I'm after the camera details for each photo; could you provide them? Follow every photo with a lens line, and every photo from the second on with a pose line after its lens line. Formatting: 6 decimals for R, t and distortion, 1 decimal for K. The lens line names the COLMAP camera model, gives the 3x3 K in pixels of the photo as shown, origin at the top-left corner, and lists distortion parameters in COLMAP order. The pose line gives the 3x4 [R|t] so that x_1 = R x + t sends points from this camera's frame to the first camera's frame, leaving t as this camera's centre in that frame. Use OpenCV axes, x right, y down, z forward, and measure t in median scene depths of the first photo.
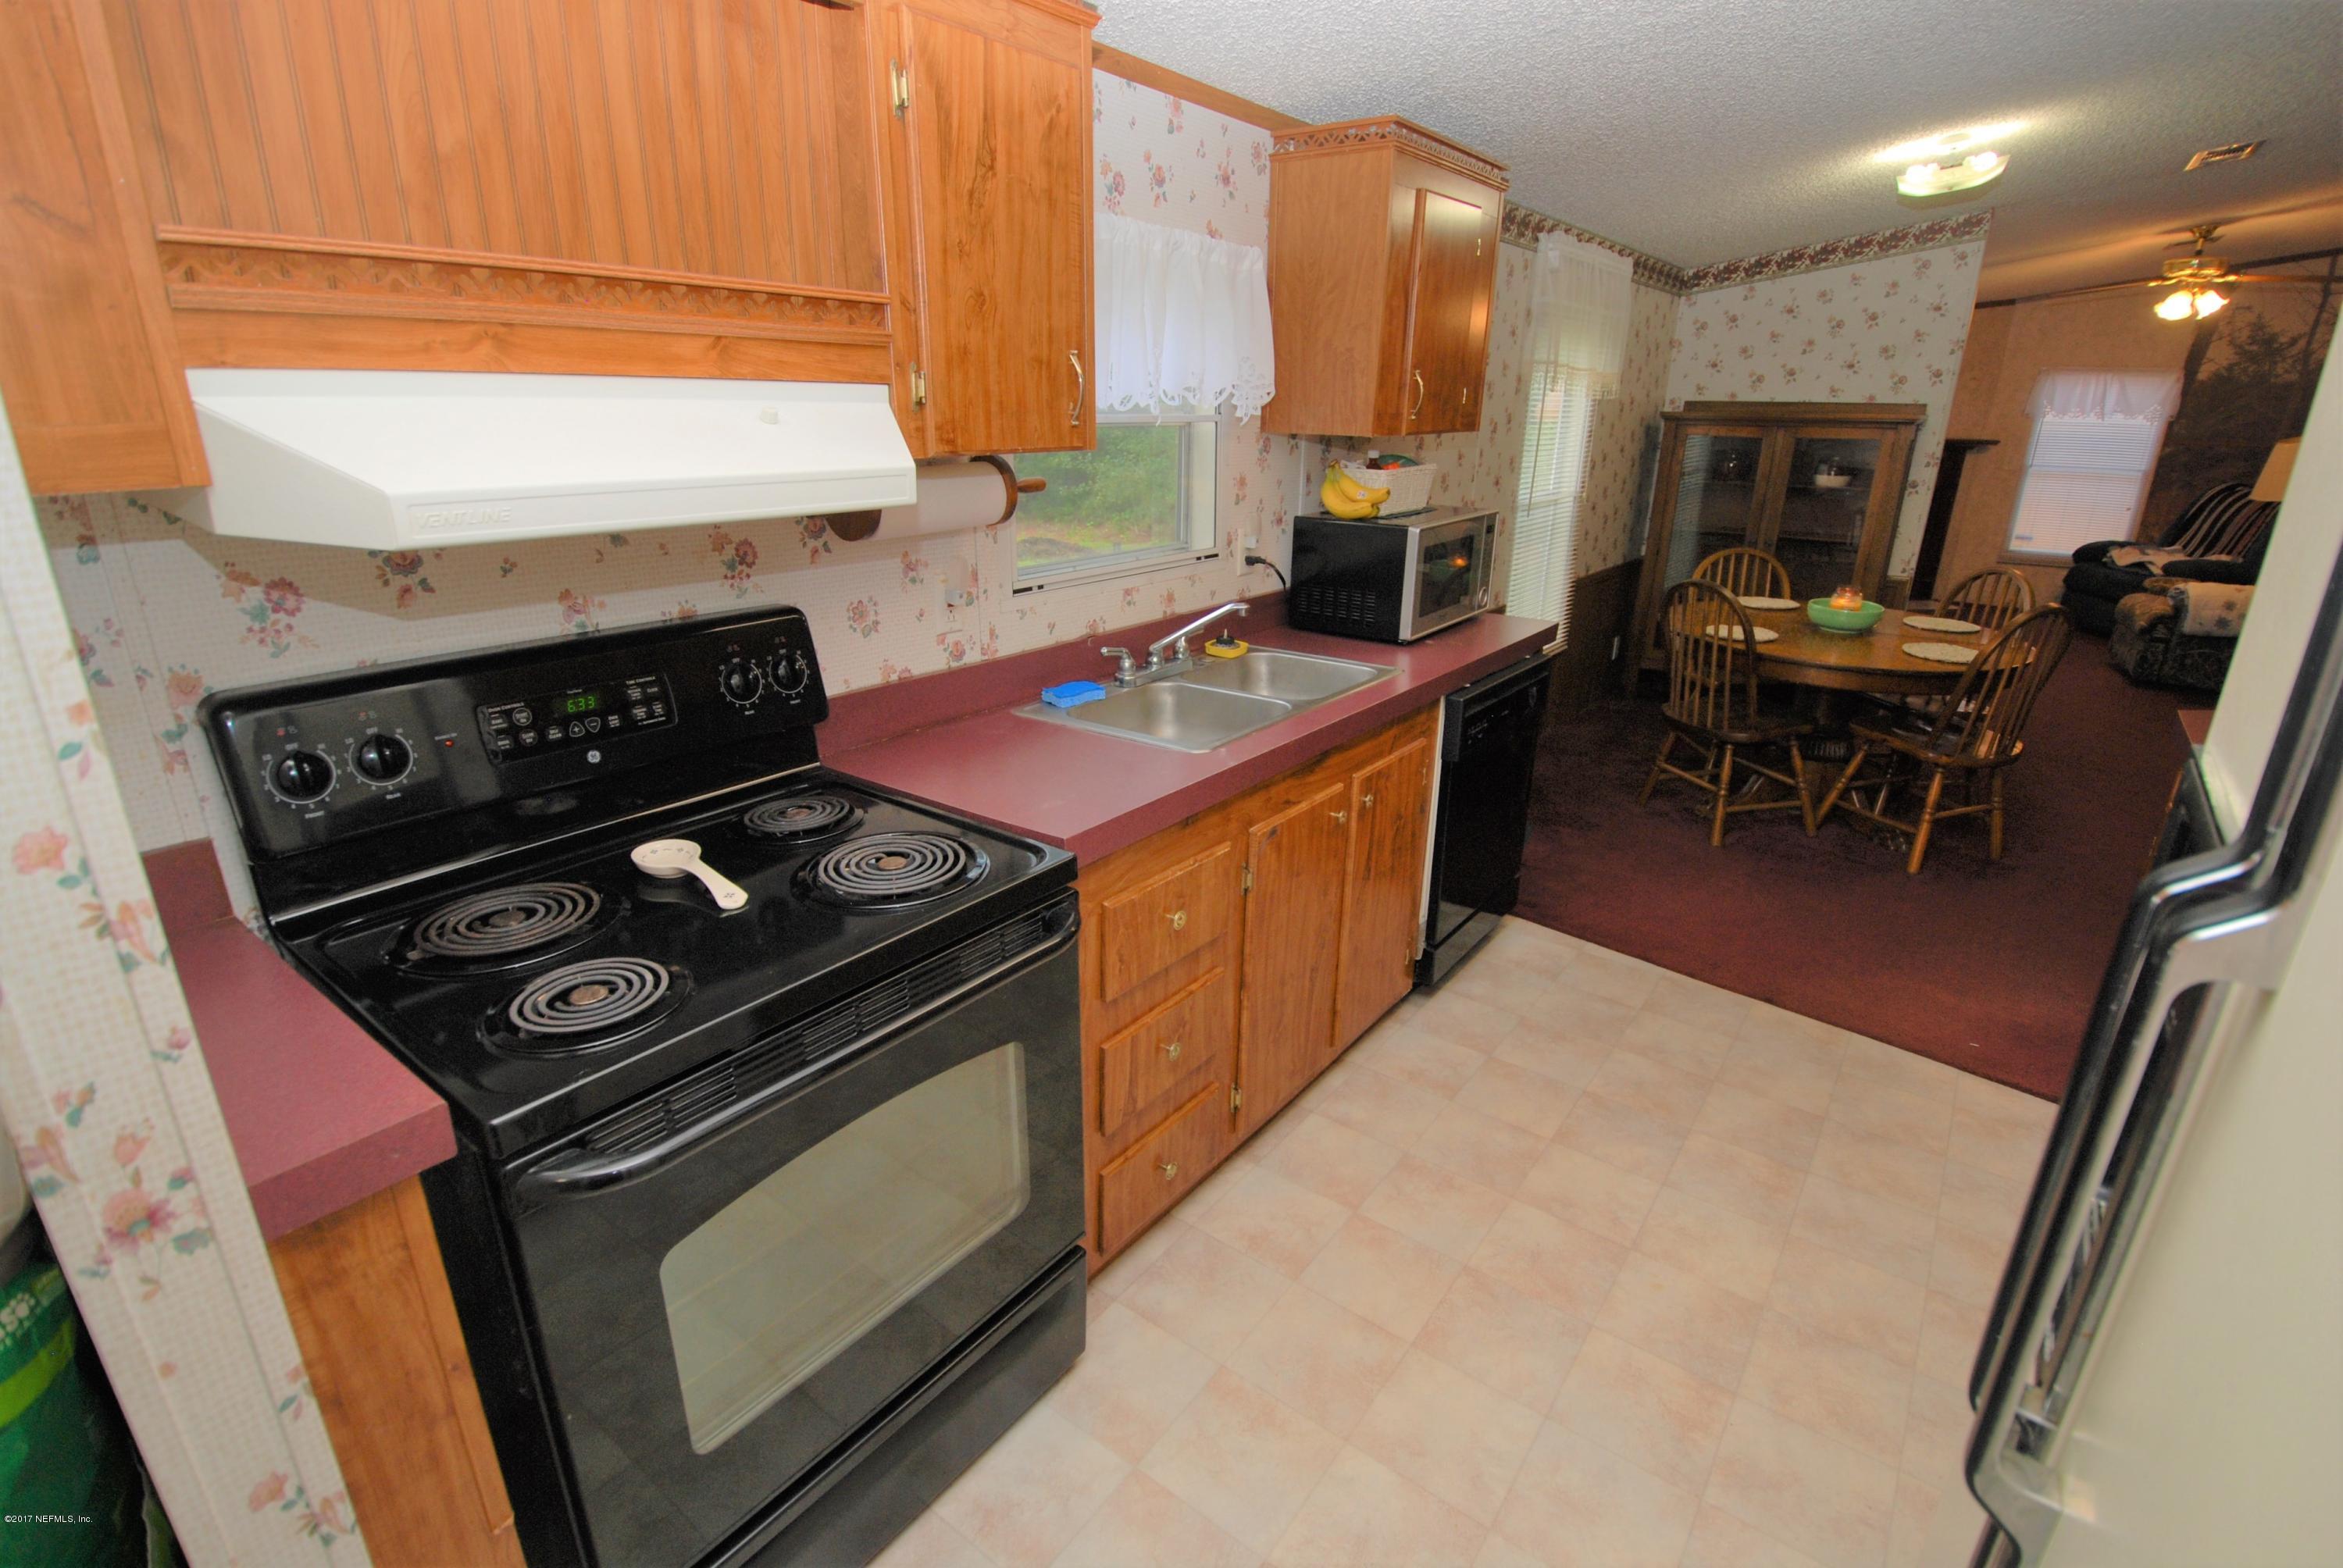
lens RADIAL K [[1095.2, 0, 1175.5], [0, 1095.2, 787.4], [0, 0, 1]] dist [0.011501, -0.019831]
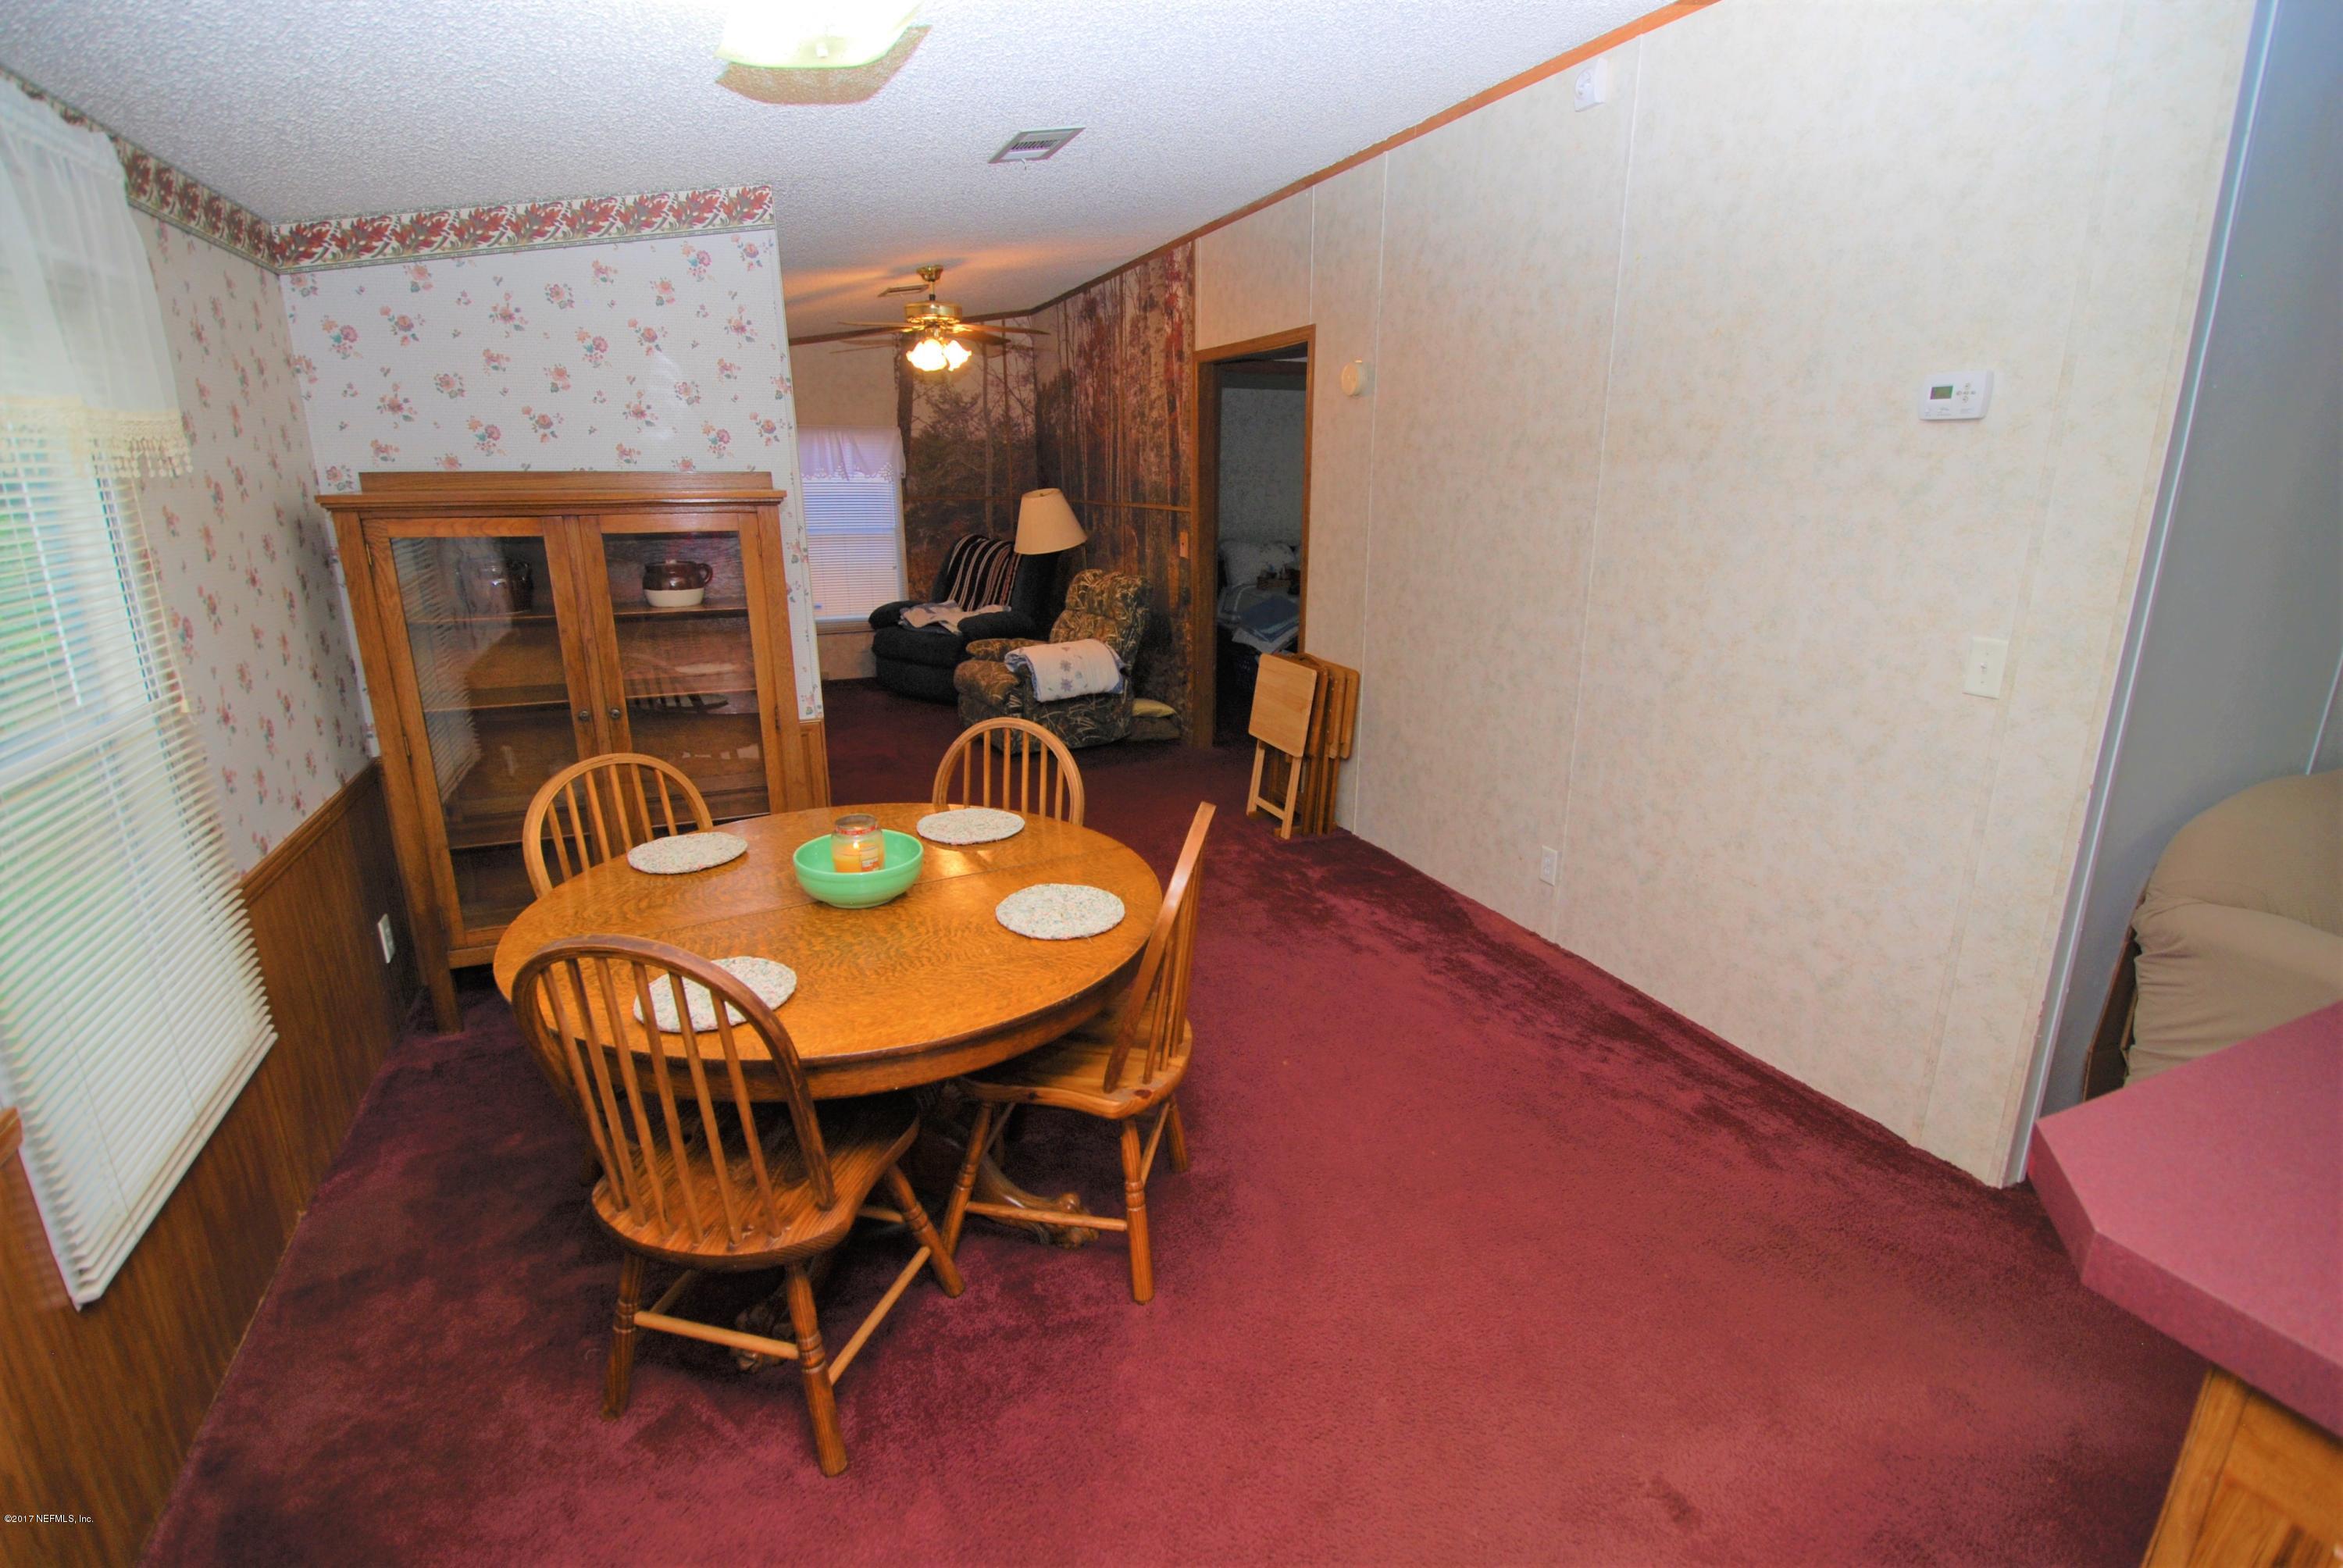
lens RADIAL K [[1095.2, 0, 1175.5], [0, 1095.2, 787.4], [0, 0, 1]] dist [0.011501, -0.019831]
pose [[0.499260, -0.252060, 0.828978, 0.191930], [0.292088, 0.949709, 0.112857, -0.158202], [-0.815735, 0.185790, 0.547776, 0.433419]]
